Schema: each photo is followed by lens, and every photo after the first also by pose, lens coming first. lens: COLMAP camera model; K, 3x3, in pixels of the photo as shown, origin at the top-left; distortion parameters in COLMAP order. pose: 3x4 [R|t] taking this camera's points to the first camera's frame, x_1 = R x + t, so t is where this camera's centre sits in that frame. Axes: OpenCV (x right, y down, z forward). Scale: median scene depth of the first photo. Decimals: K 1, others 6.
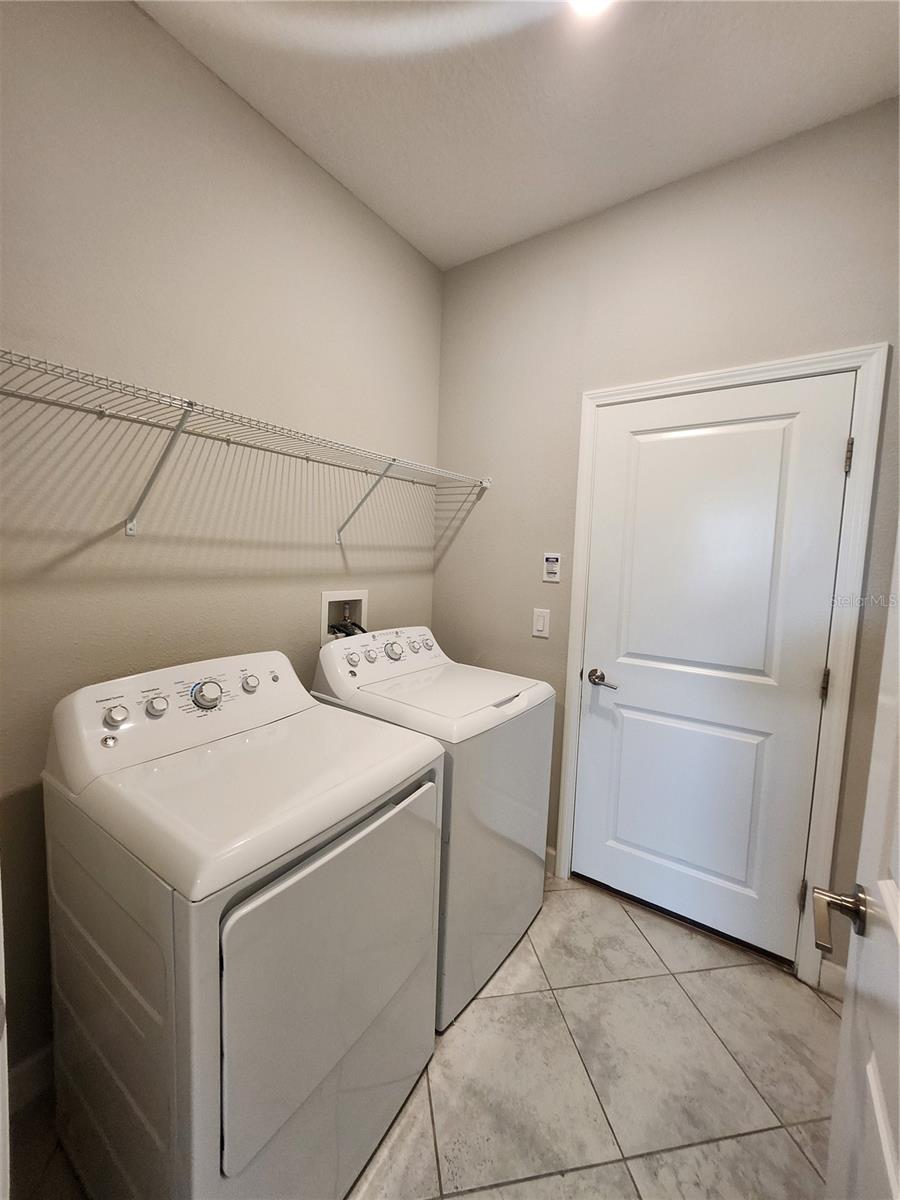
lens RADIAL K [[476.5, 0, 446.0], [0, 476.5, 588.0], [0, 0, 1]] dist [-0.002273, -0.000059]
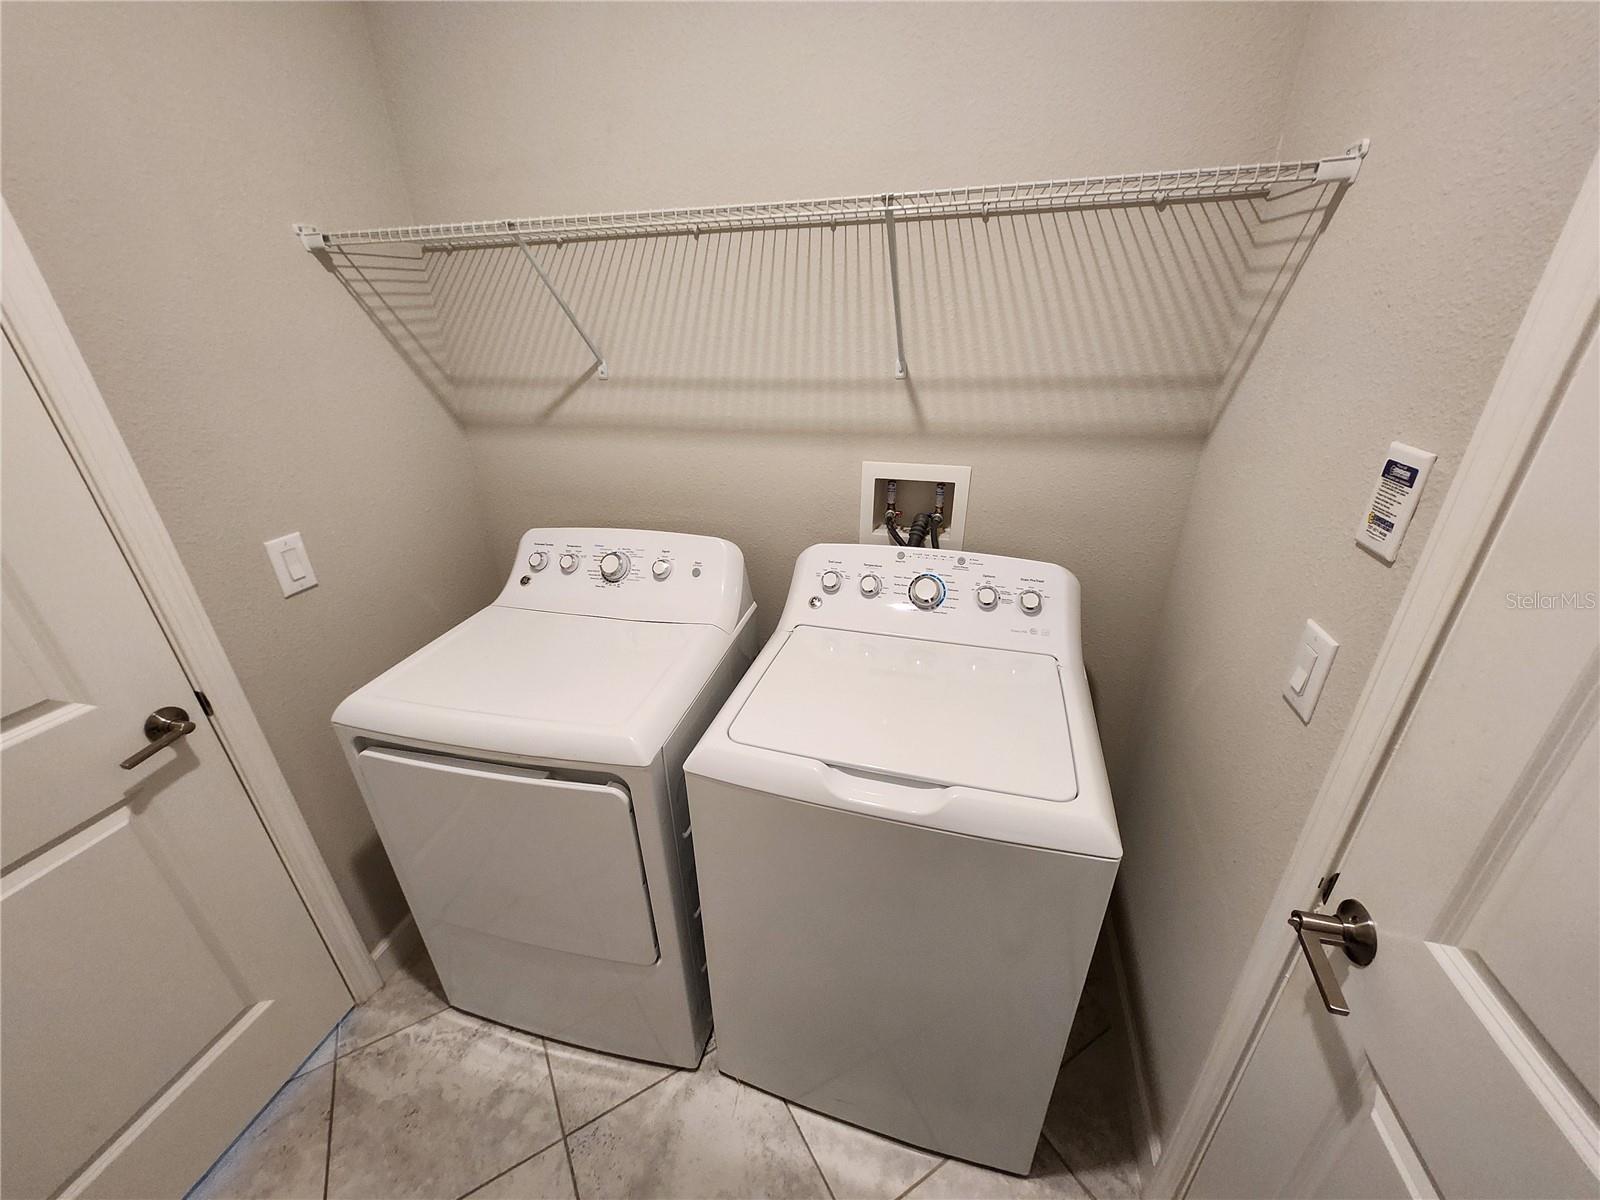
lens RADIAL K [[635.3, 0, 790.9], [0, 635.3, 606.6], [0, 0, 1]] dist [-0.002273, -0.000059]
pose [[0.330154, 0.363338, -0.871197, 0.603210], [-0.033902, 0.926918, 0.373729, -0.149652], [0.943318, -0.093853, 0.318344, 0.776568]]
